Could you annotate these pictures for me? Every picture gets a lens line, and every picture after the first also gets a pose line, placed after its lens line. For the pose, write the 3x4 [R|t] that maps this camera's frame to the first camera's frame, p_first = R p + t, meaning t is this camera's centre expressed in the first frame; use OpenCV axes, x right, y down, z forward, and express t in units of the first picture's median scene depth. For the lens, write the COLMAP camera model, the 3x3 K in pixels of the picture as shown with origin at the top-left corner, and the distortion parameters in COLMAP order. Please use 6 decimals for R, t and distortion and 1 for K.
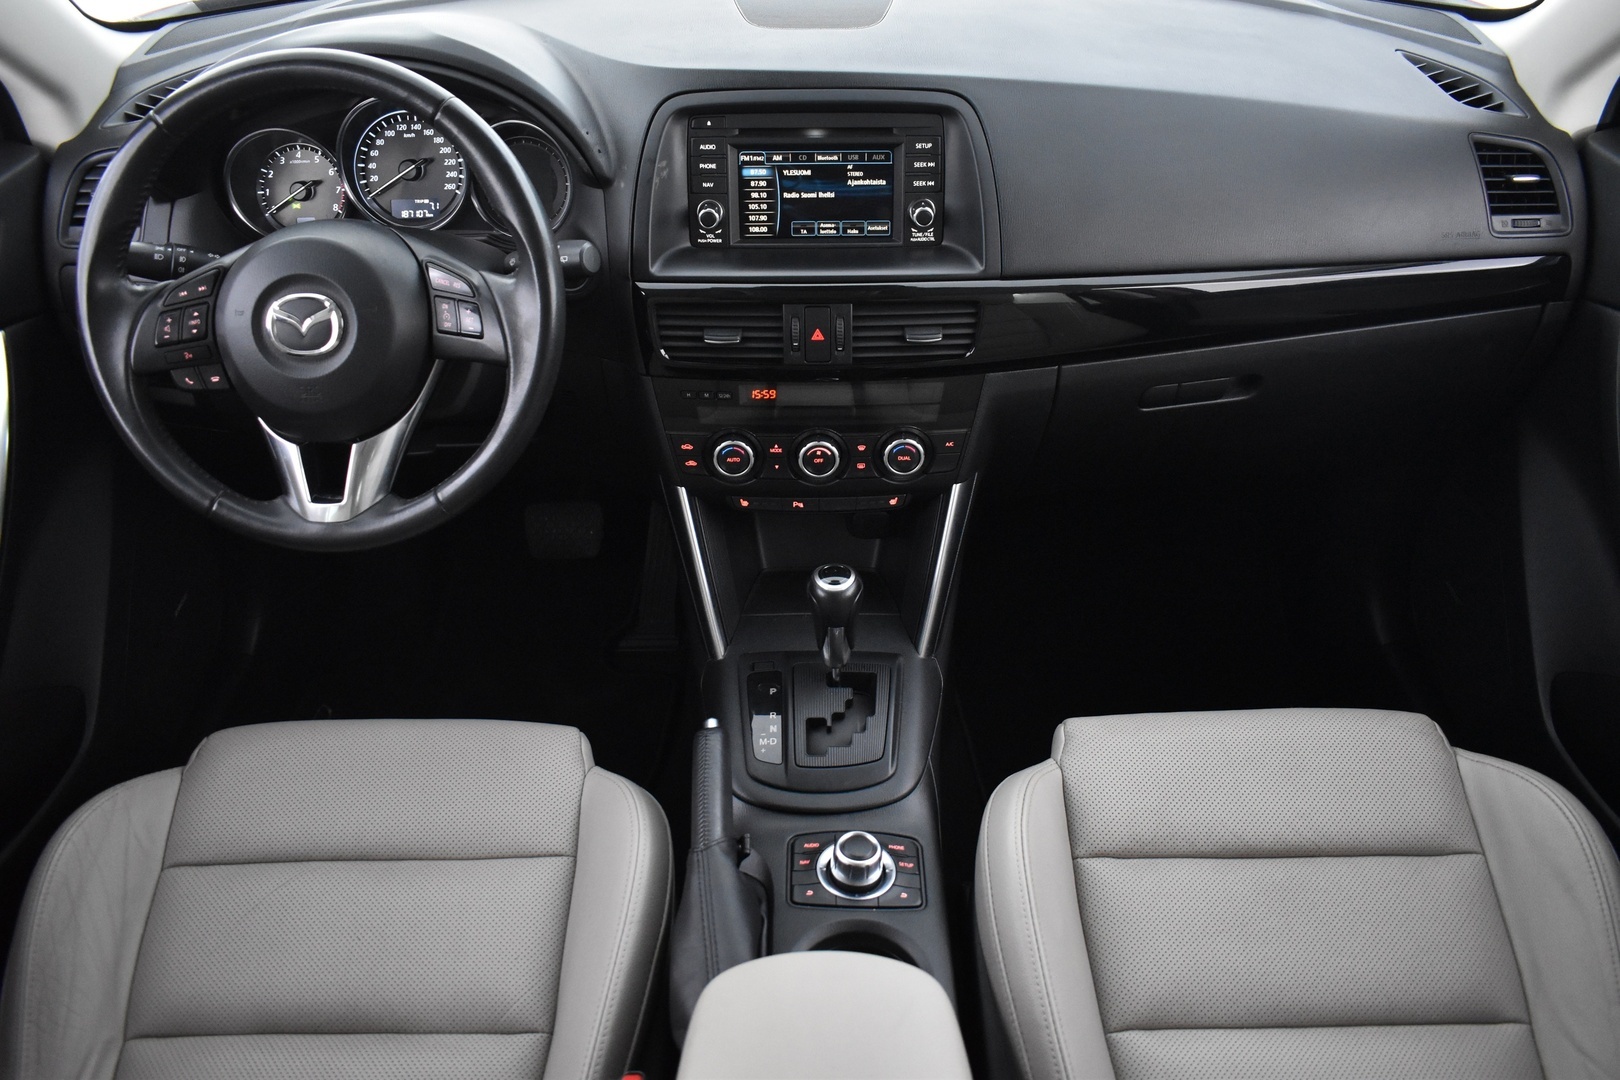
lens RADIAL K [[1247.0, 0, 815.9], [0, 1247.0, 523.3], [0, 0, 1]] dist [-0.106259, 0.026466]
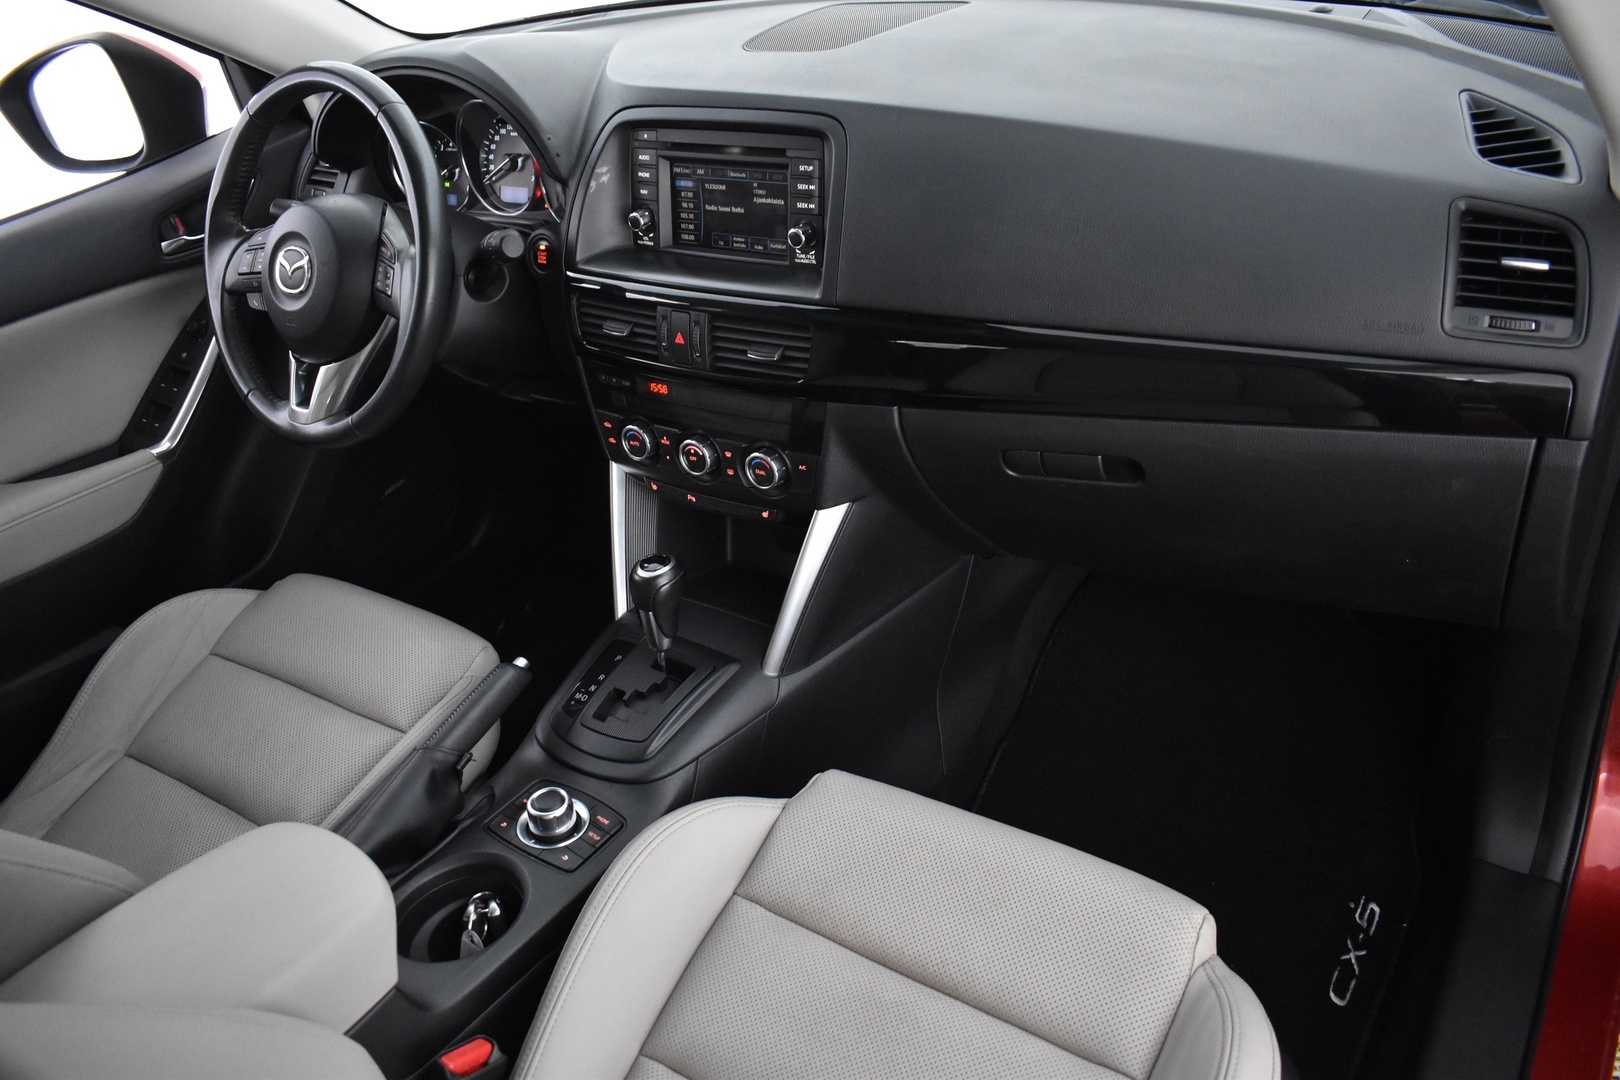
lens RADIAL K [[1247.0, 0, 815.0], [0, 1247.0, 543.0], [0, 0, 1]] dist [-0.106259, 0.026466]
pose [[0.822815, 0.223687, -0.522436, 0.677491], [-0.226299, 0.972217, 0.059854, -0.069690], [0.521310, 0.068978, 0.850575, 0.165706]]
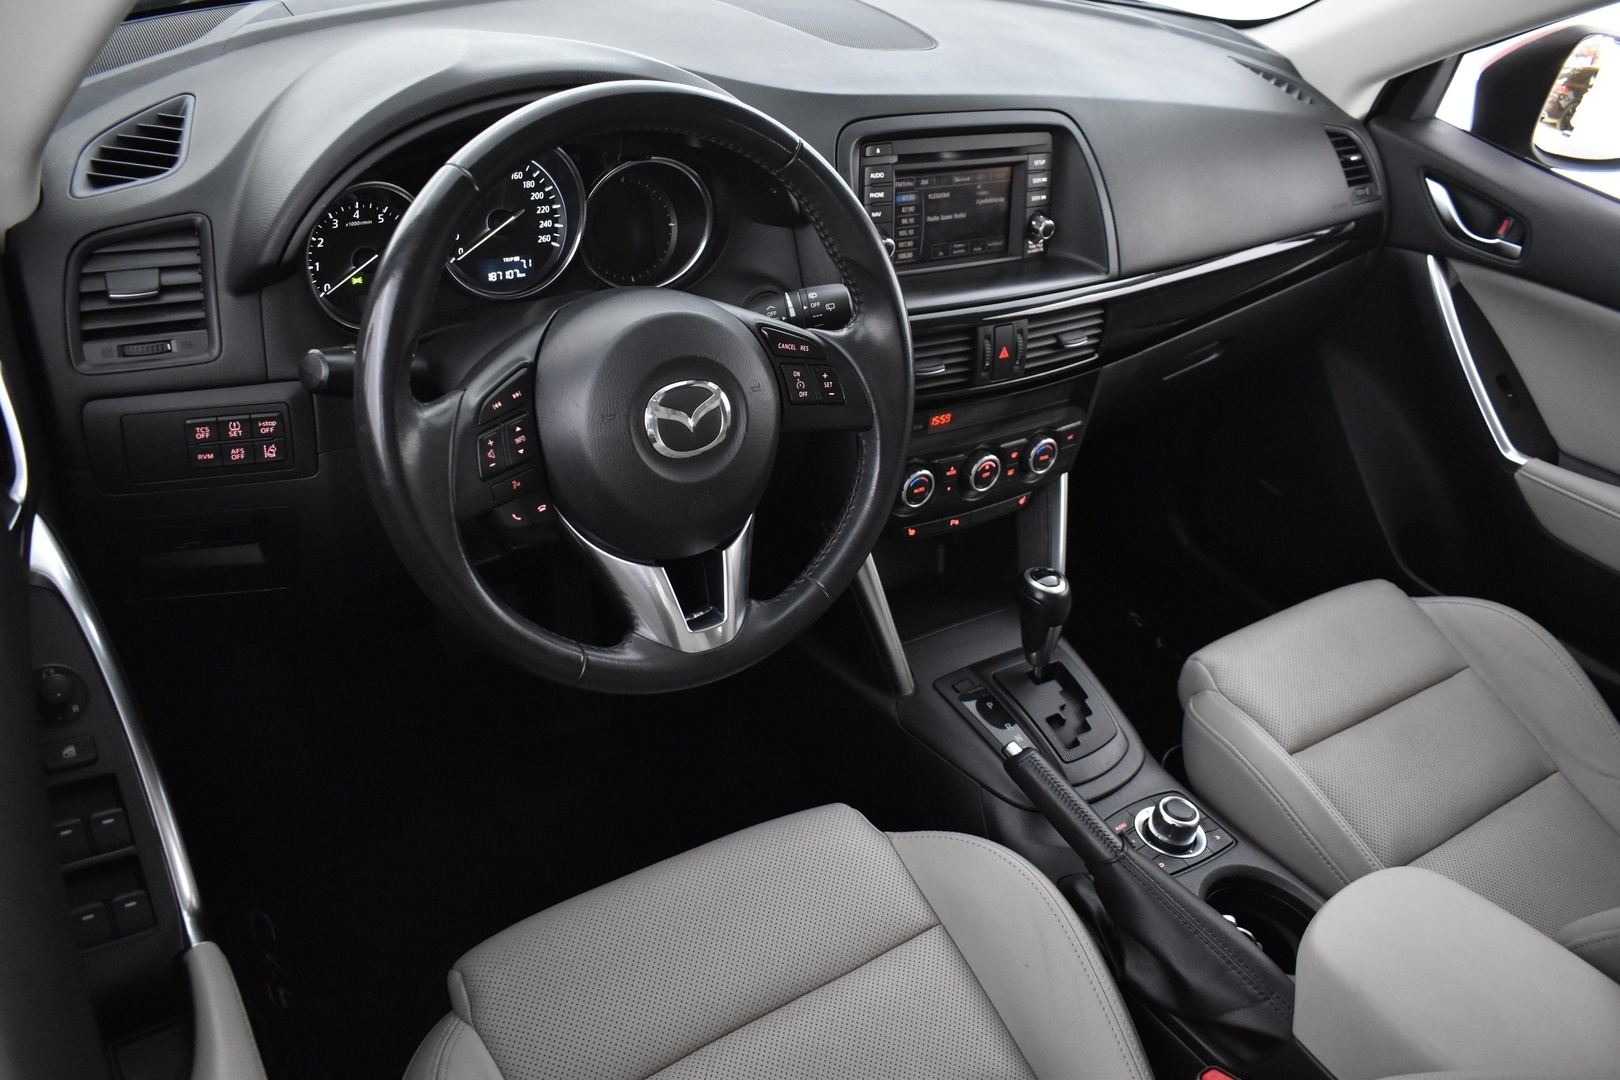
lens RADIAL K [[1247.0, 0, 808.7], [0, 1247.0, 532.2], [0, 0, 1]] dist [-0.106259, 0.026466]
pose [[0.832260, -0.212164, 0.512181, -0.675339], [0.202724, 0.976357, 0.075030, -0.114108], [-0.515990, 0.041387, 0.855594, 0.208779]]
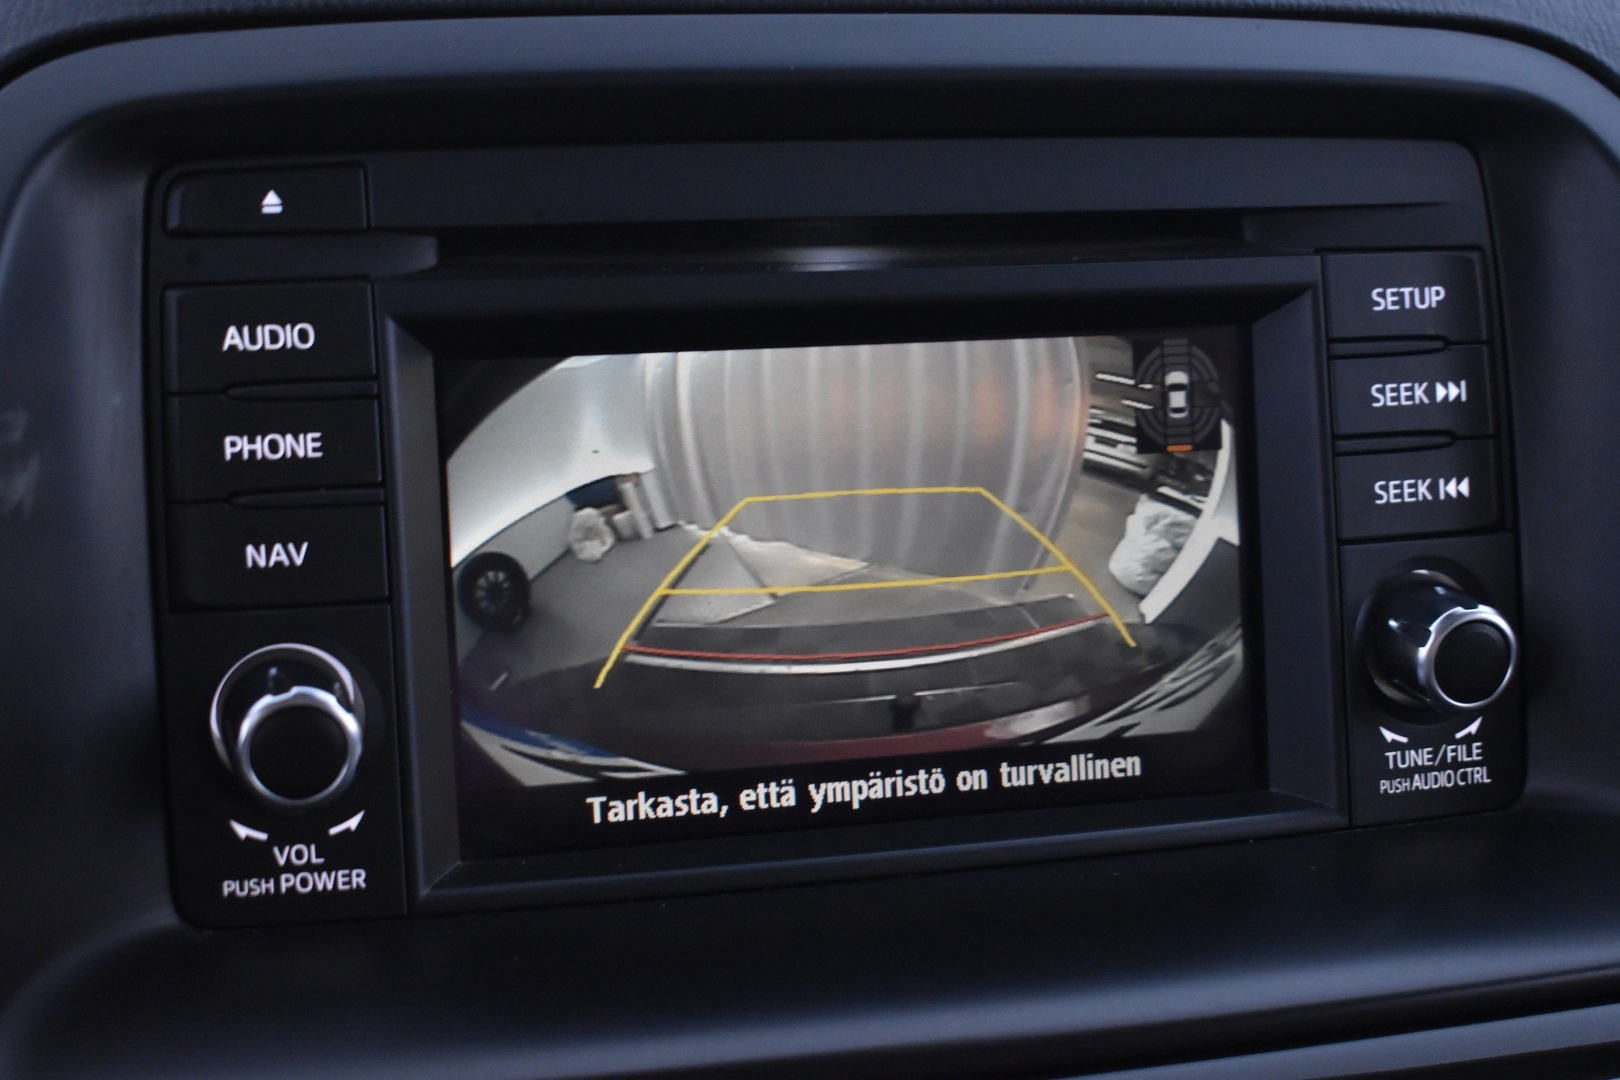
lens RADIAL K [[2687.7, 0, 812.5], [0, 2687.7, 544.7], [0, 0, 1]] dist [-0.023243, 0.000000]
pose [[0.963569, -0.051028, 0.262546, -0.112279], [0.139801, 0.932948, -0.331758, -0.142049], [-0.228013, 0.356376, 0.906094, 0.645784]]
